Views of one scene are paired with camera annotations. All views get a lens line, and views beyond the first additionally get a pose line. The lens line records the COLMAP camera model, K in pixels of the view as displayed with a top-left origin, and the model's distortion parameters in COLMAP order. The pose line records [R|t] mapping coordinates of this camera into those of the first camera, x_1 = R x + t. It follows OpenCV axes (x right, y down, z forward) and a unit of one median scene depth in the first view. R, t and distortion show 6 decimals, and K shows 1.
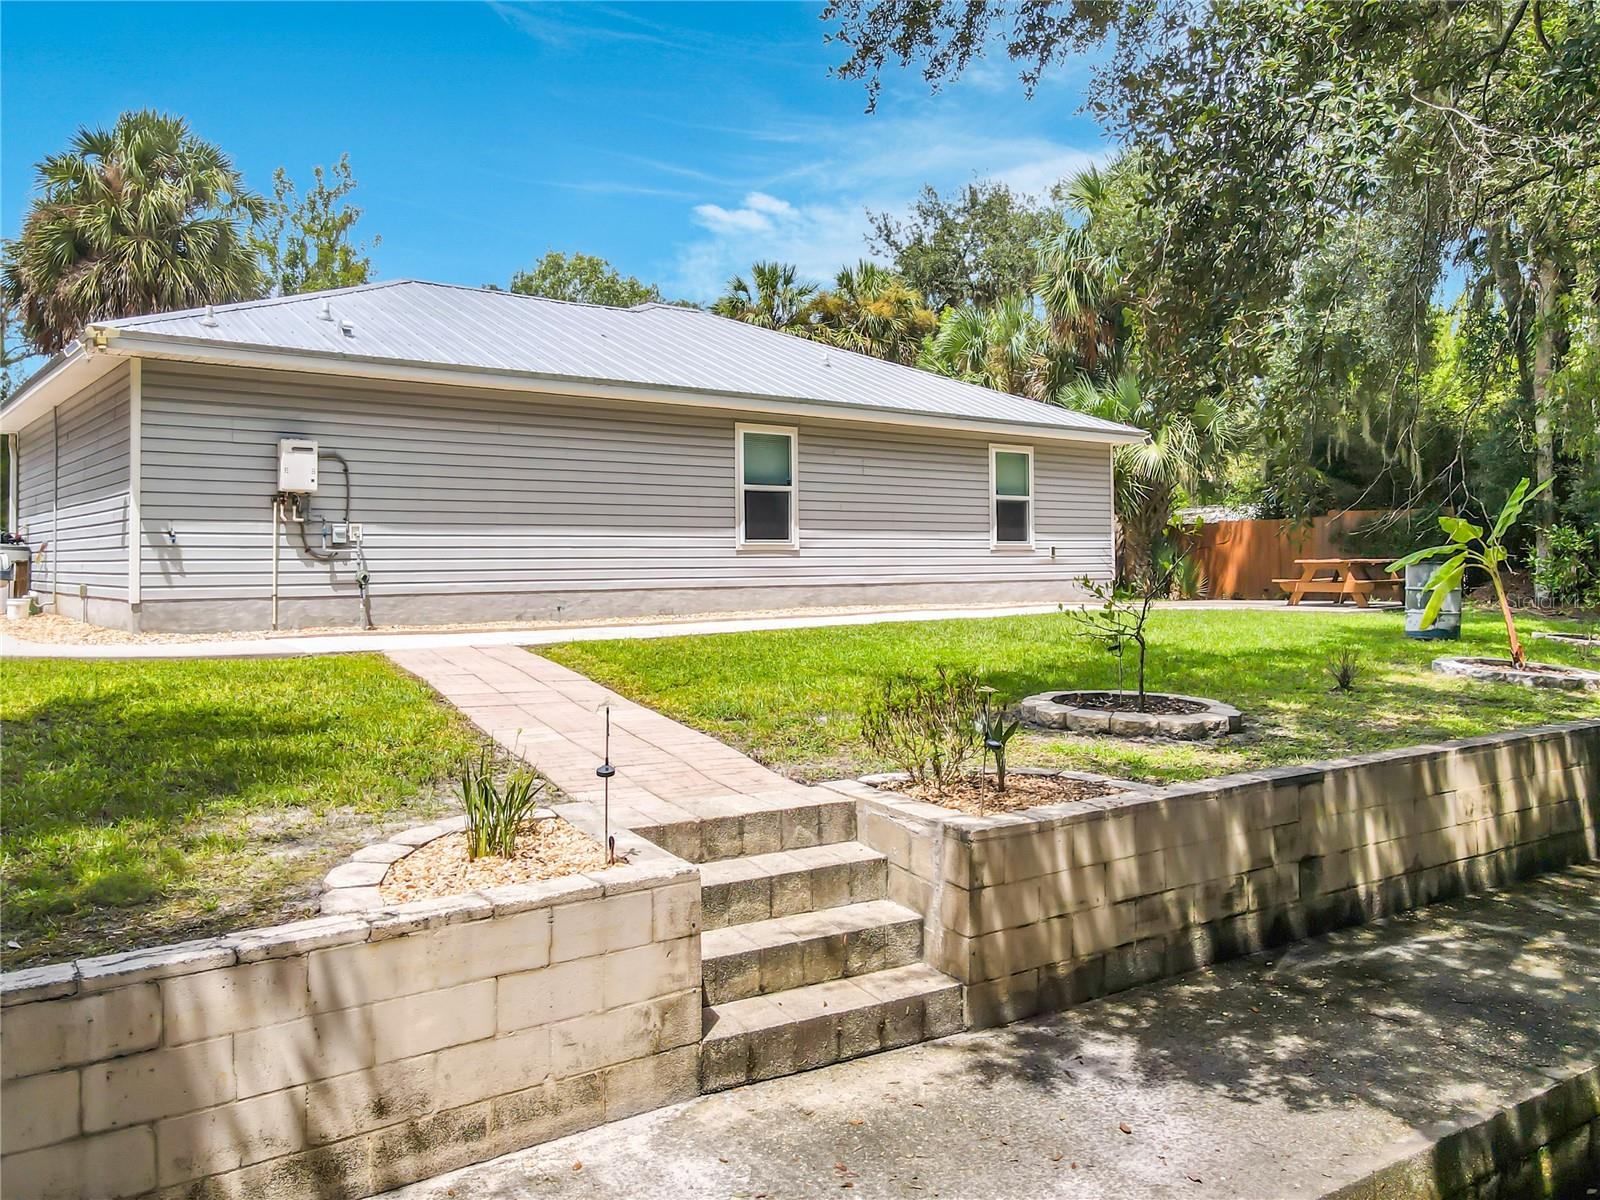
lens RADIAL K [[1195.2, 0, 798.7], [0, 1195.2, 544.8], [0, 0, 1]] dist [-0.006053, 0.007565]
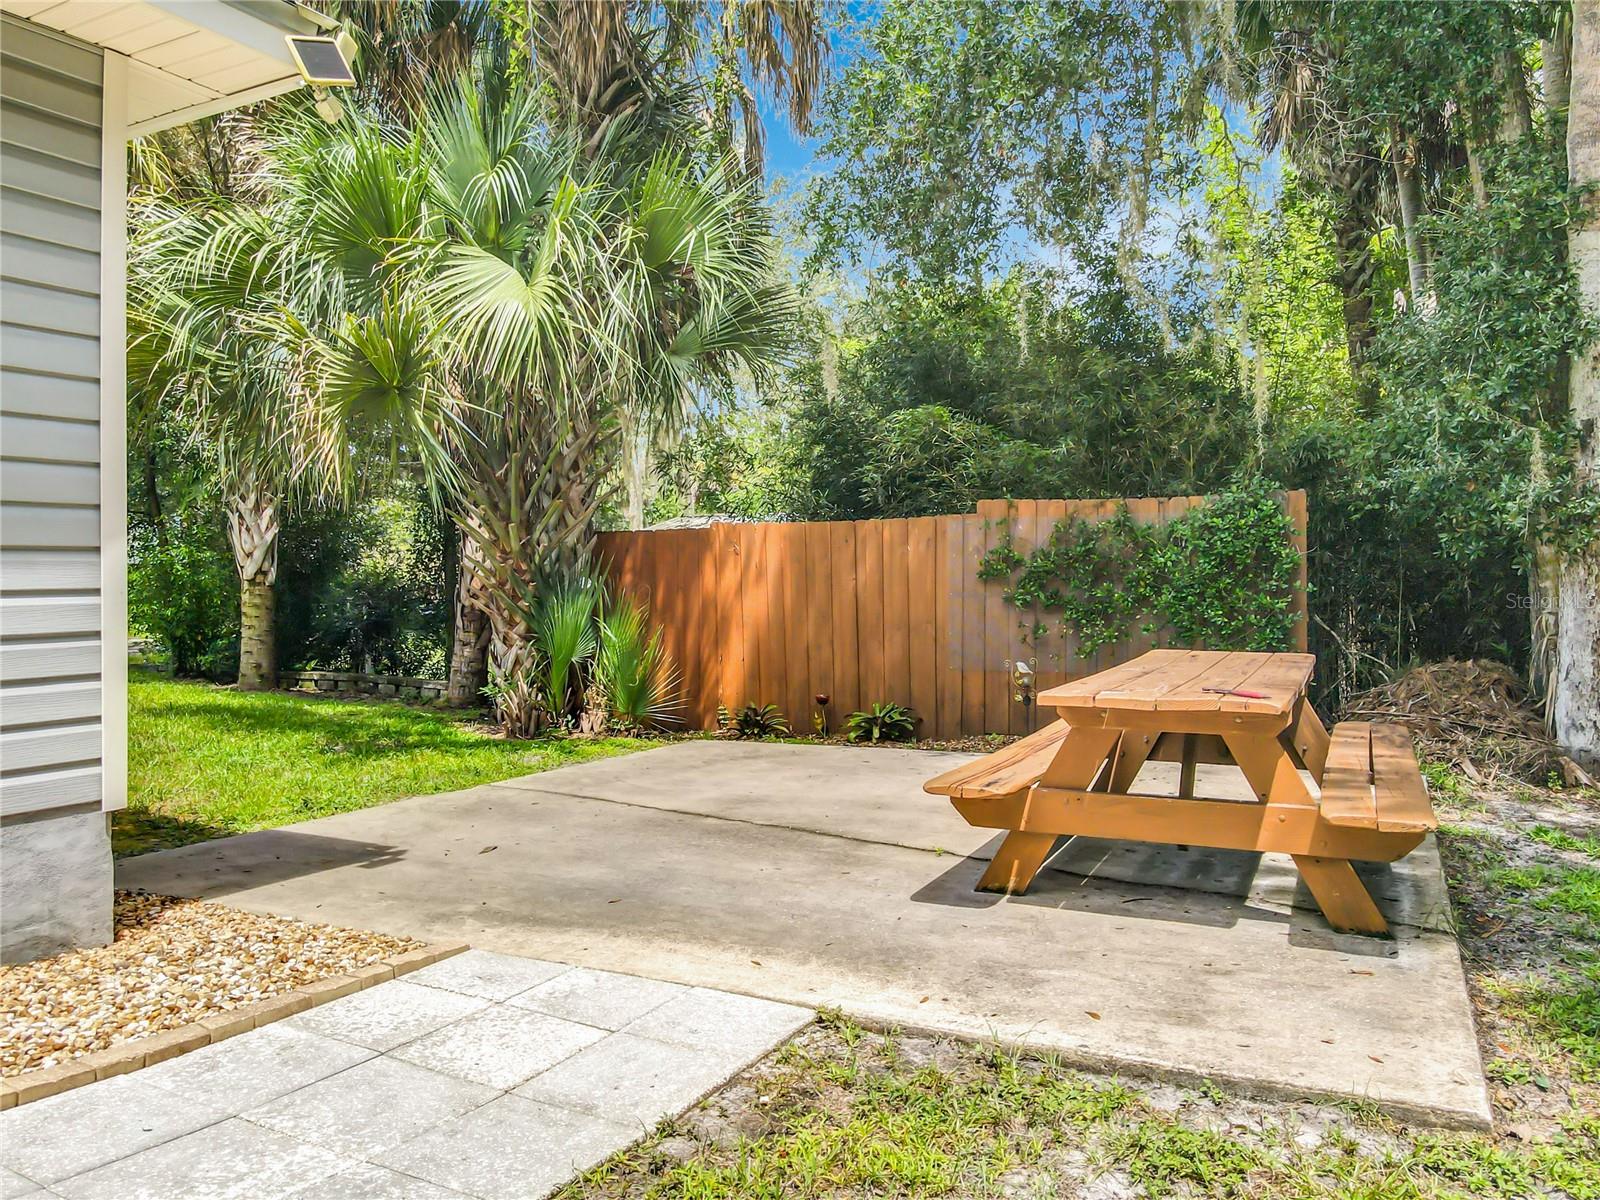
lens RADIAL K [[1205.7, 0, 795.2], [0, 1205.7, 635.0], [0, 0, 1]] dist [0.003499, 0.012864]
pose [[0.931168, -0.014352, 0.364308, 0.525561], [-0.008623, 0.998078, 0.061360, -0.017826], [-0.364489, -0.060278, 0.929255, 1.399614]]
